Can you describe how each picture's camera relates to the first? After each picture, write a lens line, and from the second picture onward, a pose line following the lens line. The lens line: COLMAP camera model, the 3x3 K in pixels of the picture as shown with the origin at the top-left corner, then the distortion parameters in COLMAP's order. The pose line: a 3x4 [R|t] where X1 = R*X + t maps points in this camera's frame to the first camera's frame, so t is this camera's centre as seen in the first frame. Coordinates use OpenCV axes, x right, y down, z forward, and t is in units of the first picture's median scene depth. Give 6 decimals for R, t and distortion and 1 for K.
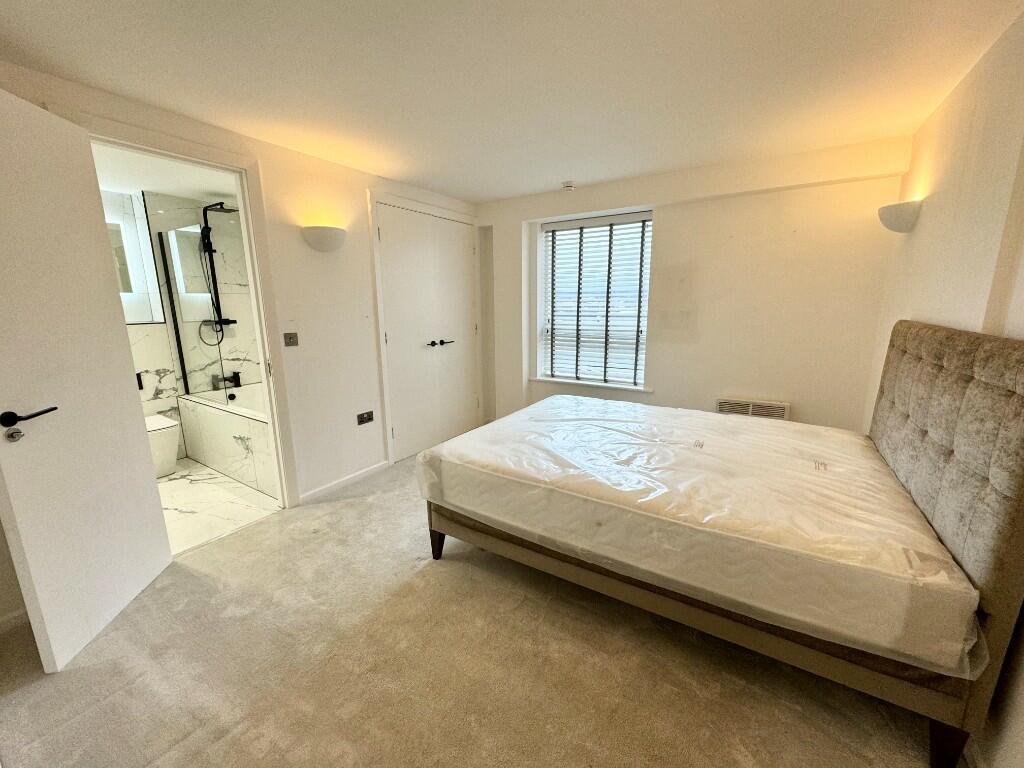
lens RADIAL K [[405.9, 0, 525.6], [0, 405.9, 388.4], [0, 0, 1]] dist [0.000240, 0.000031]
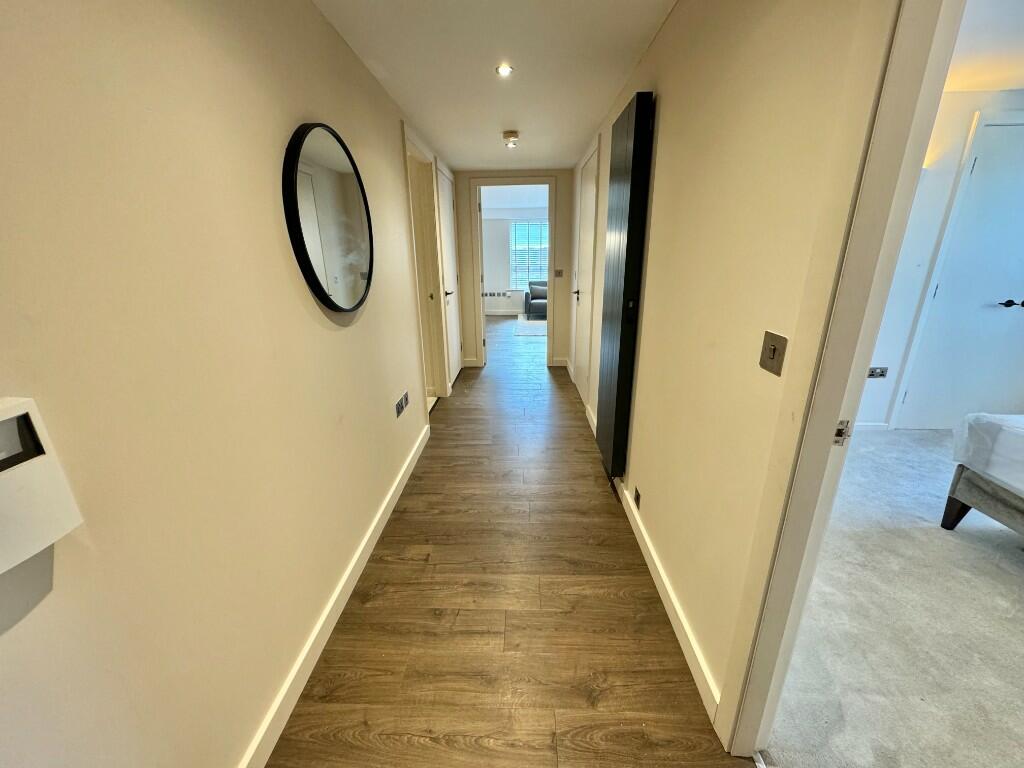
lens RADIAL K [[409.4, 0, 512.0], [0, 409.4, 384.0], [0, 0, 1]] dist [-0.001041, -0.000267]
pose [[0.496239, 0.262125, -0.827670, -0.022895], [-0.175634, 0.963931, 0.199976, 0.086168], [0.850235, 0.046131, 0.524378, -0.369082]]
